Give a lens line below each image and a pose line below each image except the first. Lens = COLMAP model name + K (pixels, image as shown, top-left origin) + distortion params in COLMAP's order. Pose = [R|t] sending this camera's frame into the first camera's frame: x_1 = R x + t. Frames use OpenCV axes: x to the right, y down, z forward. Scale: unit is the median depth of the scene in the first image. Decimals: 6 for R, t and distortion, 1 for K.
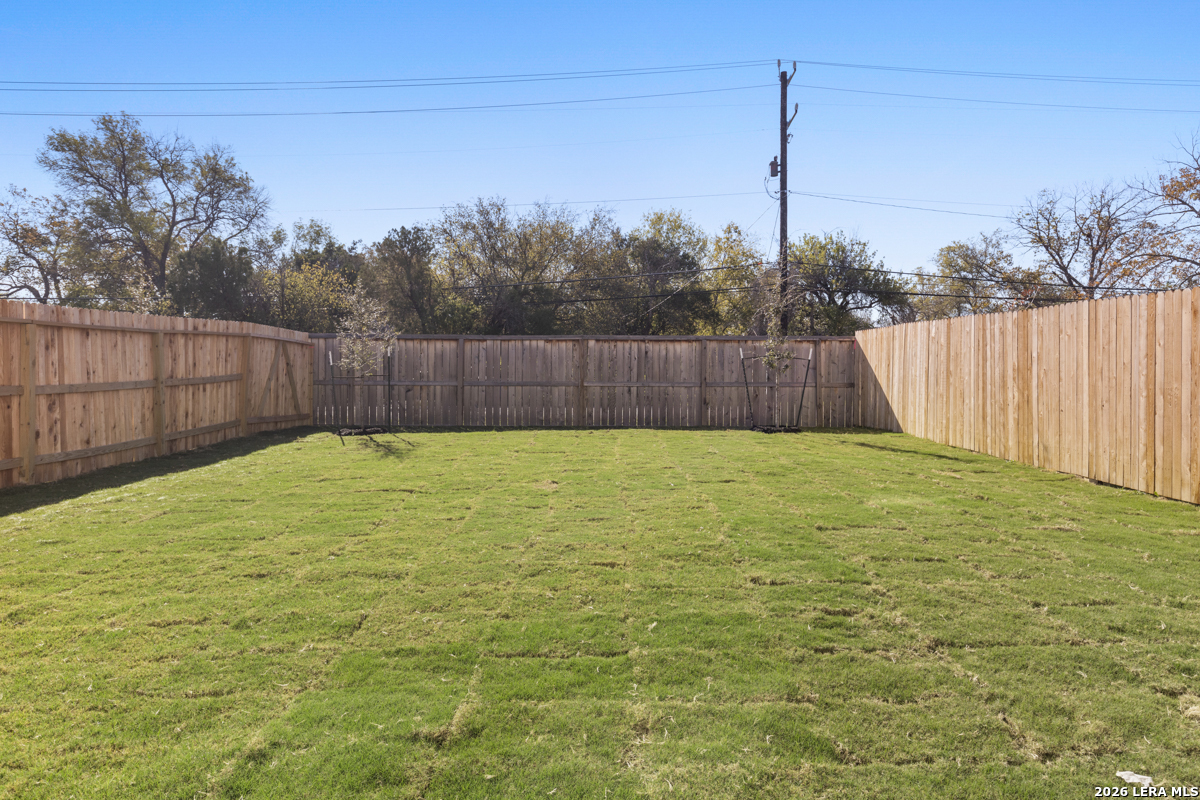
lens RADIAL K [[751.6, 0, 605.0], [0, 751.6, 389.2], [0, 0, 1]] dist [0.008270, -0.000979]
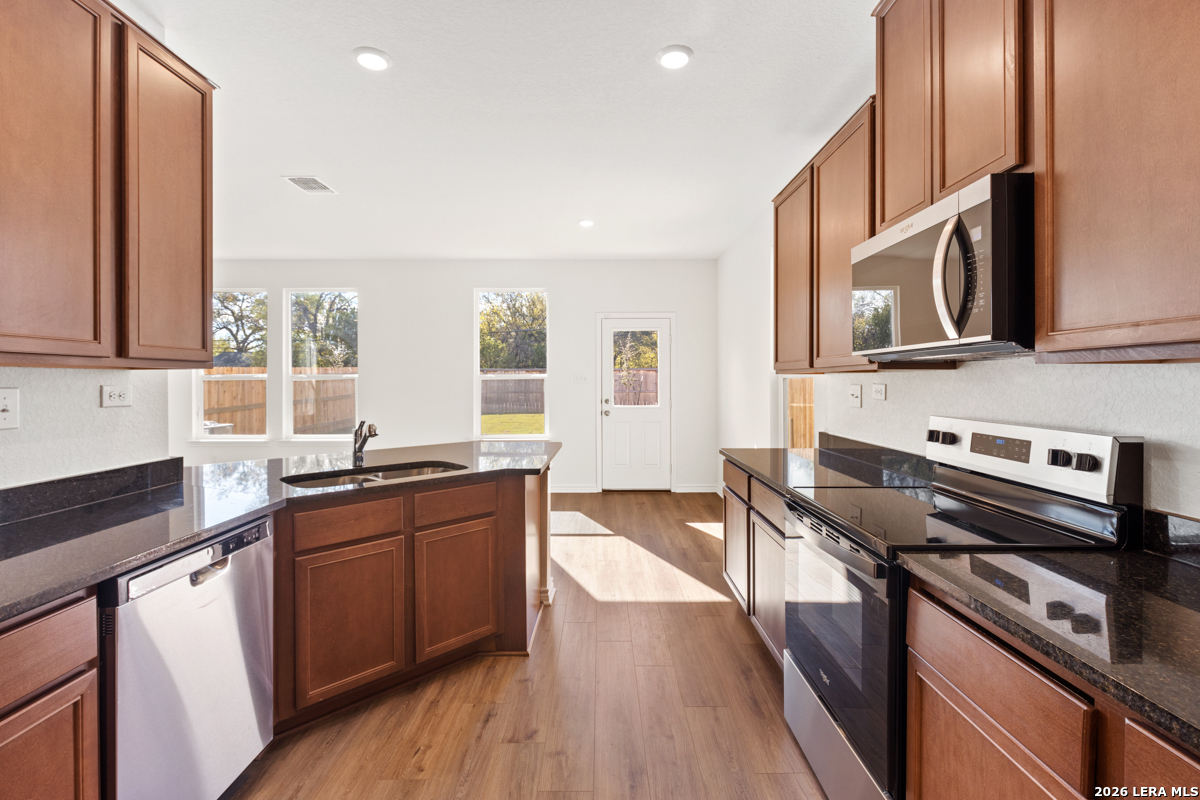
lens RADIAL K [[541.8, 0, 606.2], [0, 541.8, 387.2], [0, 0, 1]] dist [-0.002777, -0.001388]
pose [[0.999978, -0.005077, -0.004259, 0.059149], [0.005072, 0.999986, -0.001288, -0.007034], [0.004265, 0.001266, 0.999990, -0.196011]]
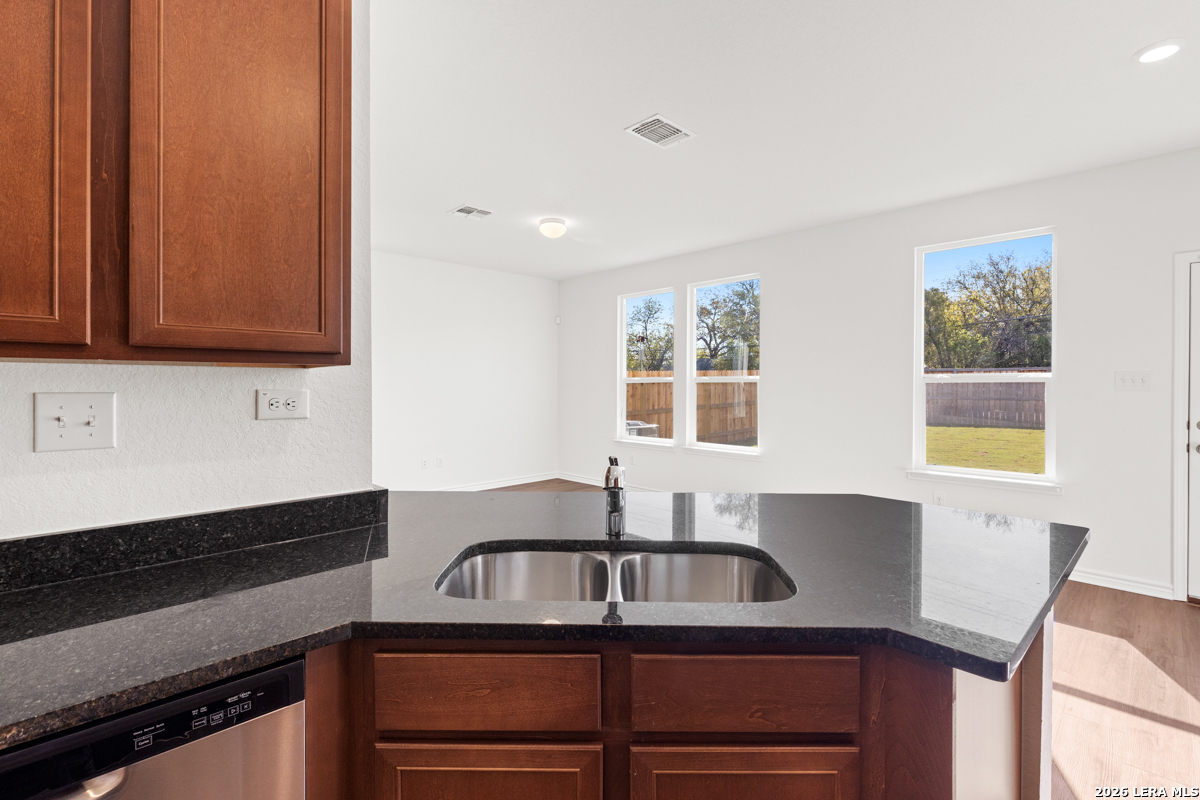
lens RADIAL K [[541.8, 0, 598.3], [0, 541.8, 388.4], [0, 0, 1]] dist [-0.002777, -0.001388]
pose [[0.685434, 0.003545, -0.728126, 0.055129], [-0.008297, 0.999961, -0.002943, -0.007665], [0.728087, 0.008059, 0.685437, -0.156364]]
